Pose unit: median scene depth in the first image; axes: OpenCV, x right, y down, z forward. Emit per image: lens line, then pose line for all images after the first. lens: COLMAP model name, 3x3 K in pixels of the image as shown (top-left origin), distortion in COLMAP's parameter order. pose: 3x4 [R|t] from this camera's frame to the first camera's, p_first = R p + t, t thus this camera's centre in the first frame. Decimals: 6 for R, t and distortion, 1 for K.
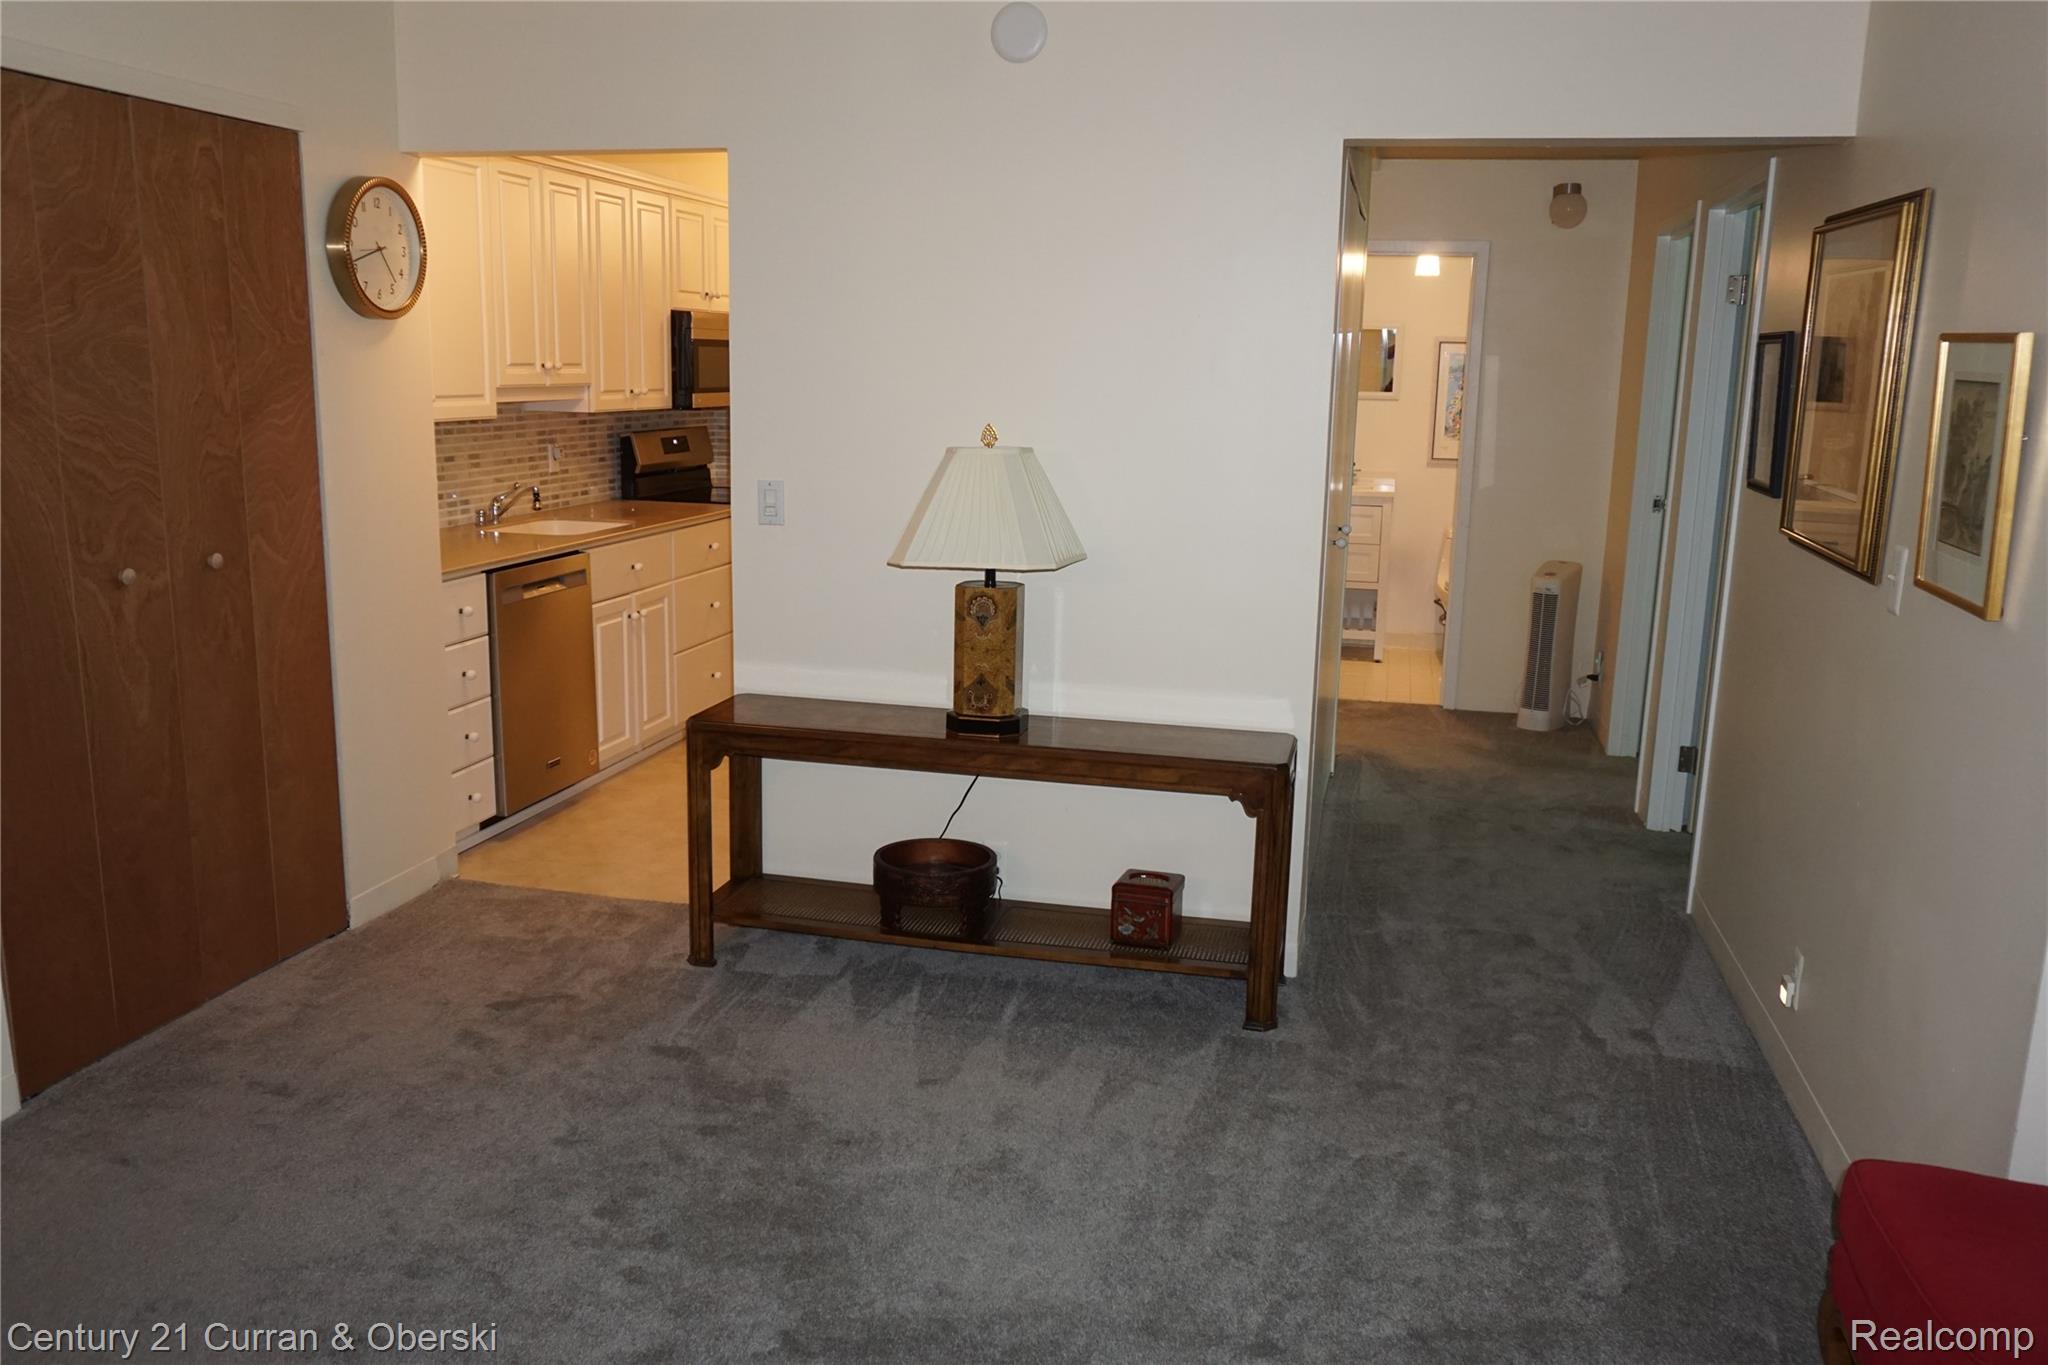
lens RADIAL K [[1599.3, 0, 1024.0], [0, 1599.3, 682.5], [0, 0, 1]] dist [-0.003499, -0.002336]
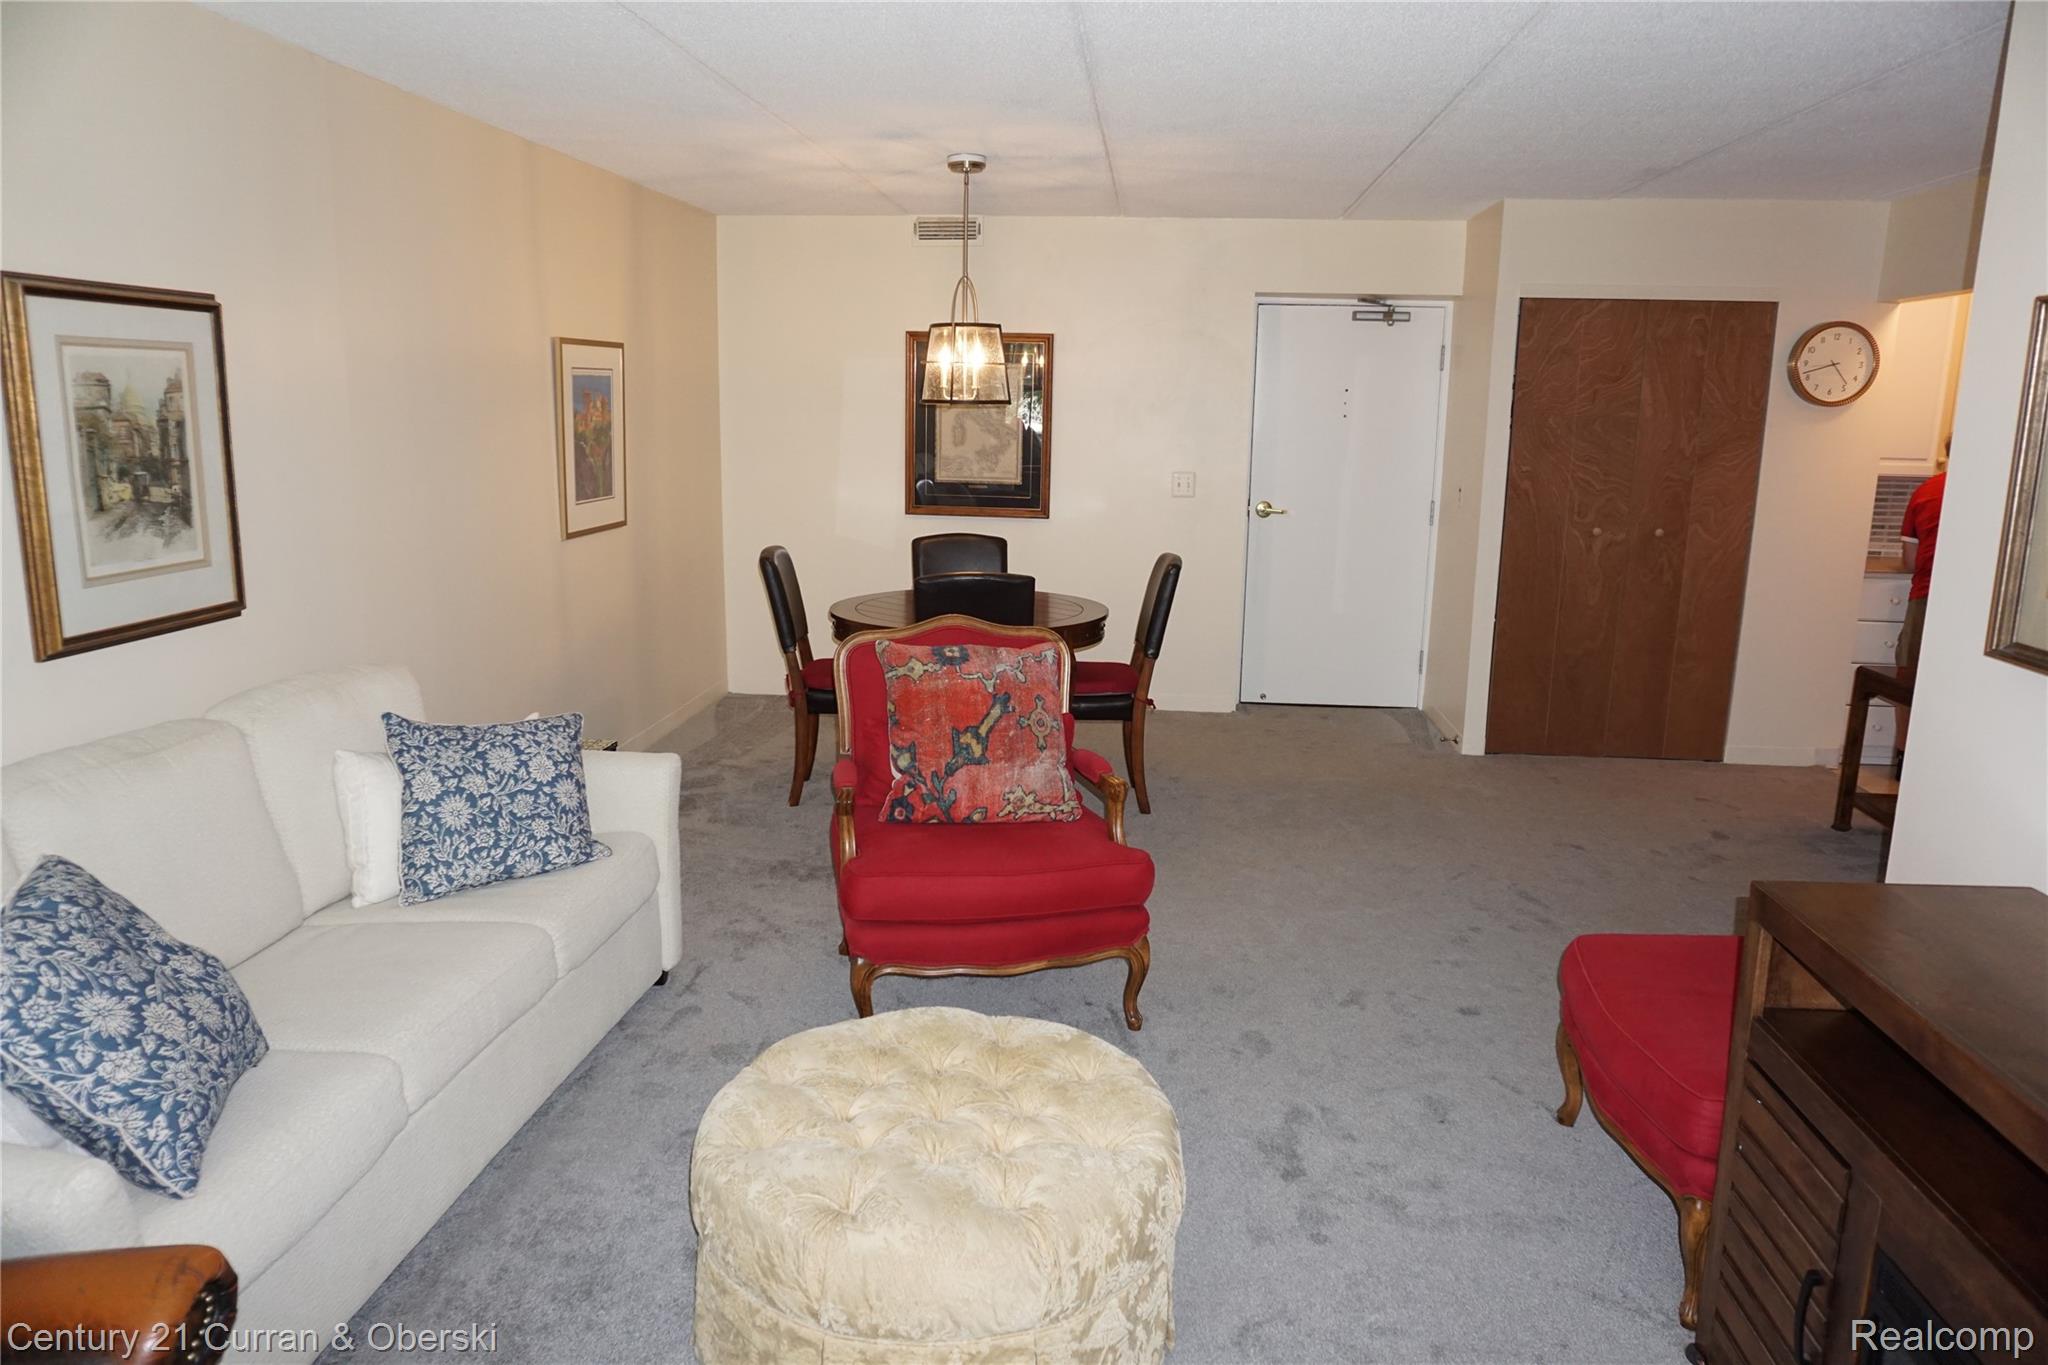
lens RADIAL K [[1388.3, 0, 1024.0], [0, 1388.3, 682.5], [0, 0, 1]] dist [-0.031008, 0.001385]
pose [[0.144254, 0.178386, -0.973329, 1.020370], [-0.207925, 0.967122, 0.146433, 0.013724], [0.967449, 0.181255, 0.176602, 0.000526]]
